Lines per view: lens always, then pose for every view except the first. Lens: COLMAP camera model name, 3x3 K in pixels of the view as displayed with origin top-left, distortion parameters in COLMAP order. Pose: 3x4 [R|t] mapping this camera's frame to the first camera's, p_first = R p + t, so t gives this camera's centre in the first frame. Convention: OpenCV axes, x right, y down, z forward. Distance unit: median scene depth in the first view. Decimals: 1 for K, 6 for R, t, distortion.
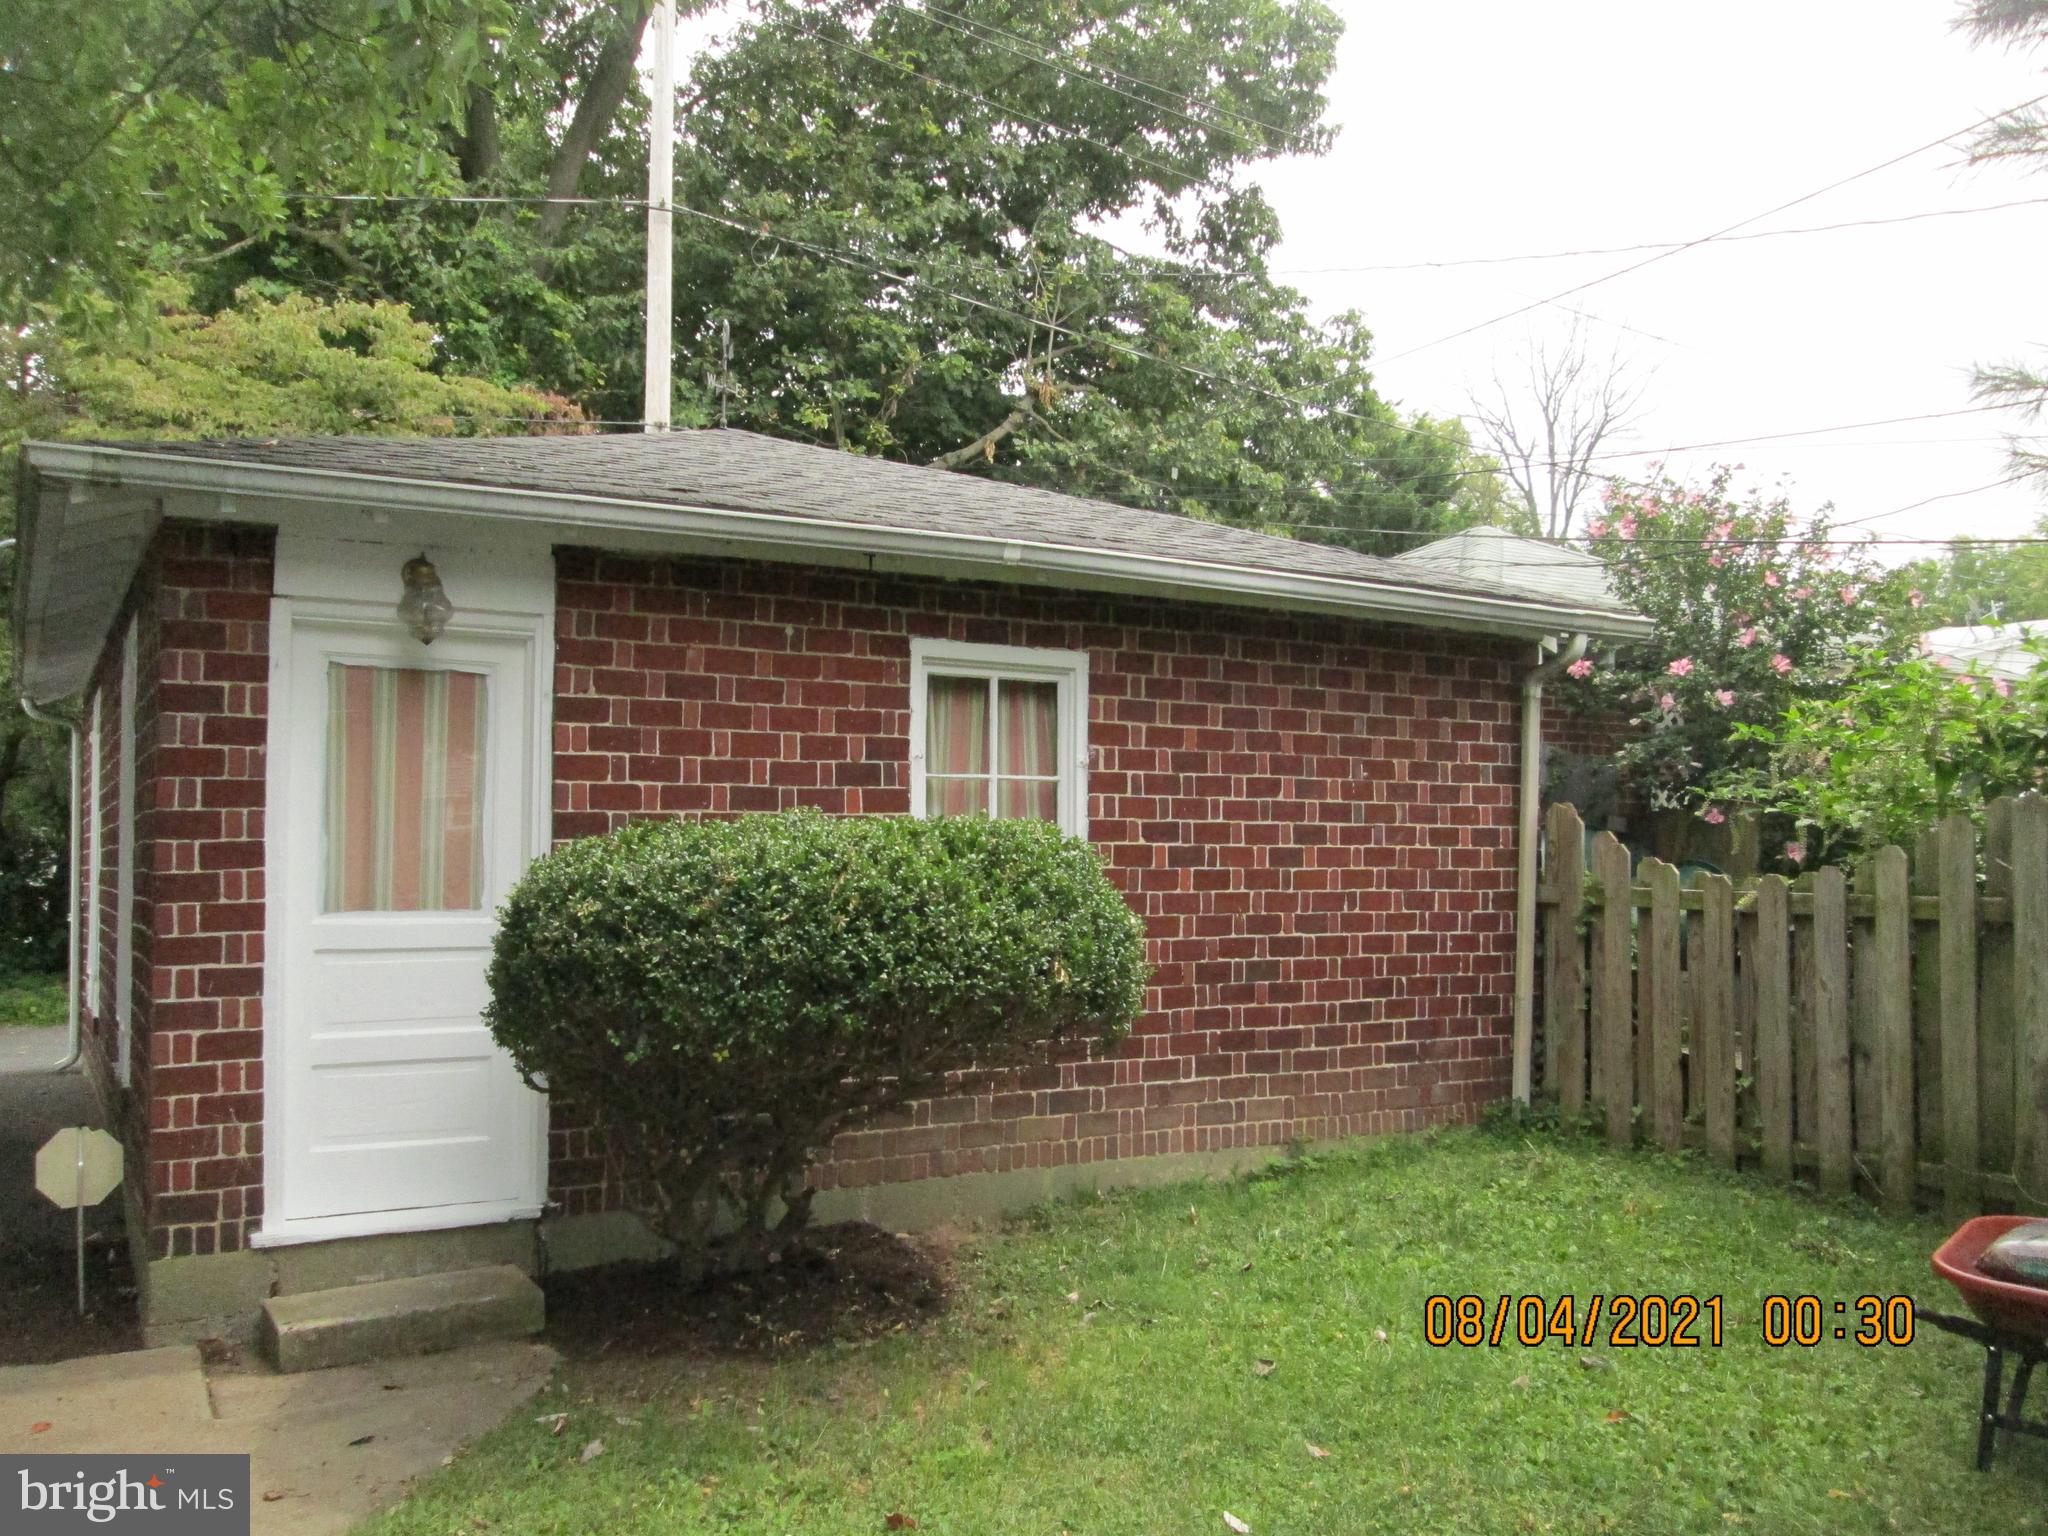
lens RADIAL K [[1680.7, 0, 1003.1], [0, 1680.7, 770.3], [0, 0, 1]] dist [-0.046107, 0.014246]
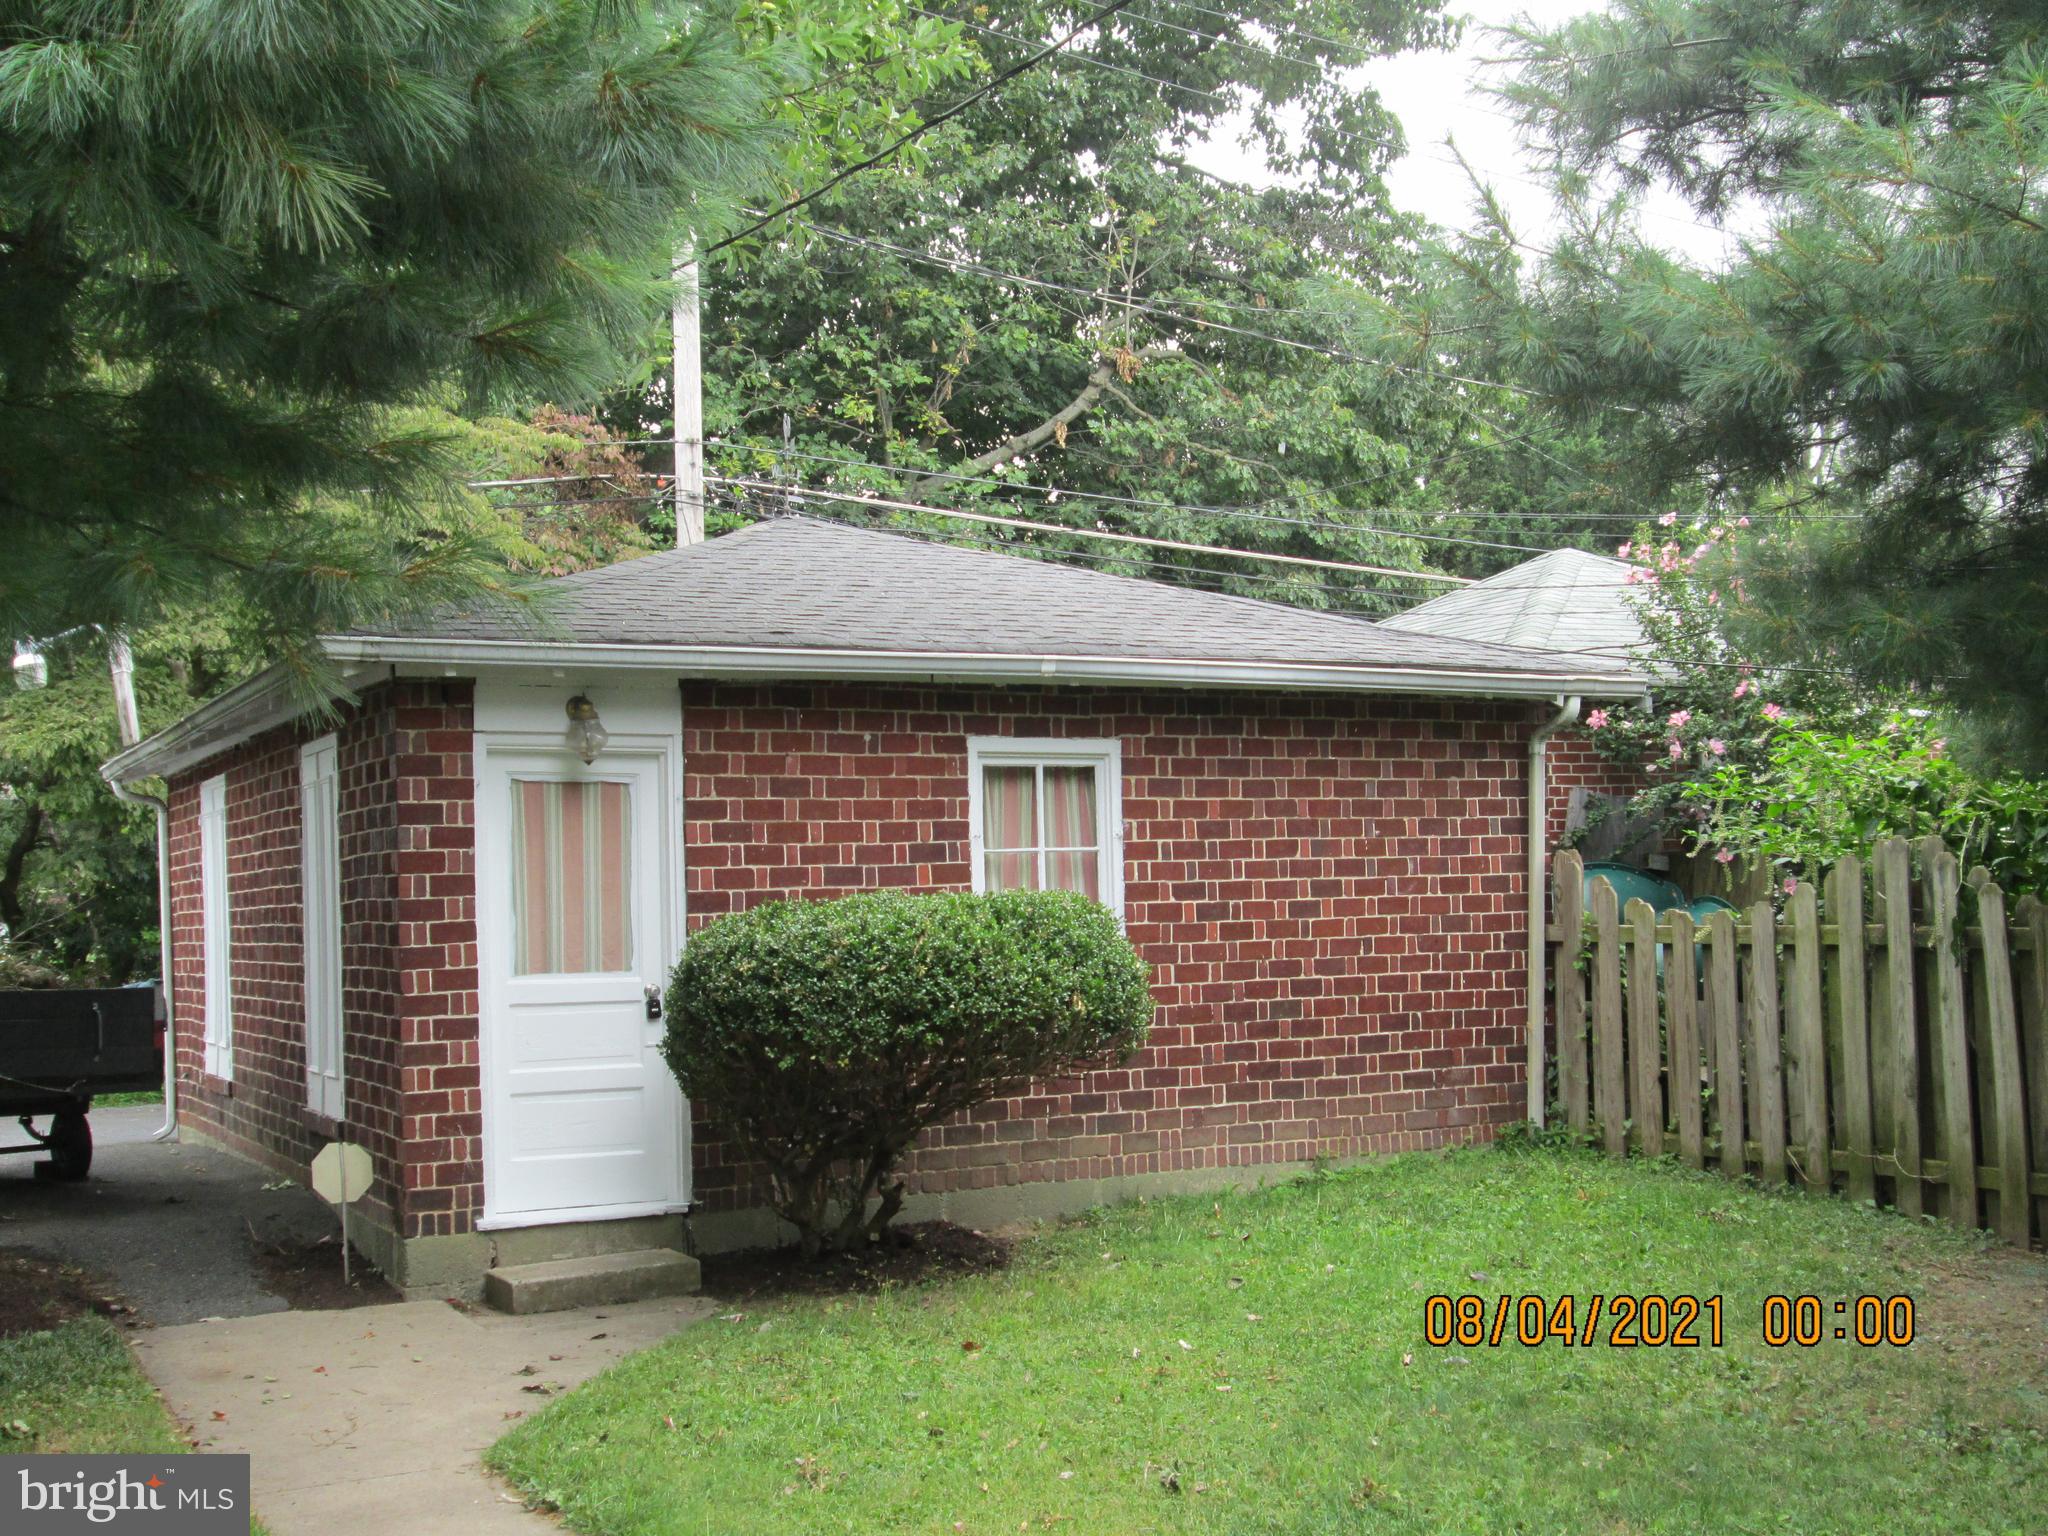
lens RADIAL K [[2399.6, 0, 956.7], [0, 2399.6, 752.6], [0, 0, 1]] dist [-0.234883, 0.000000]
pose [[0.997199, -0.031104, -0.068014, 0.051151], [0.030429, 0.999477, -0.010938, -0.047058], [0.068318, 0.008838, 0.997624, -0.676747]]
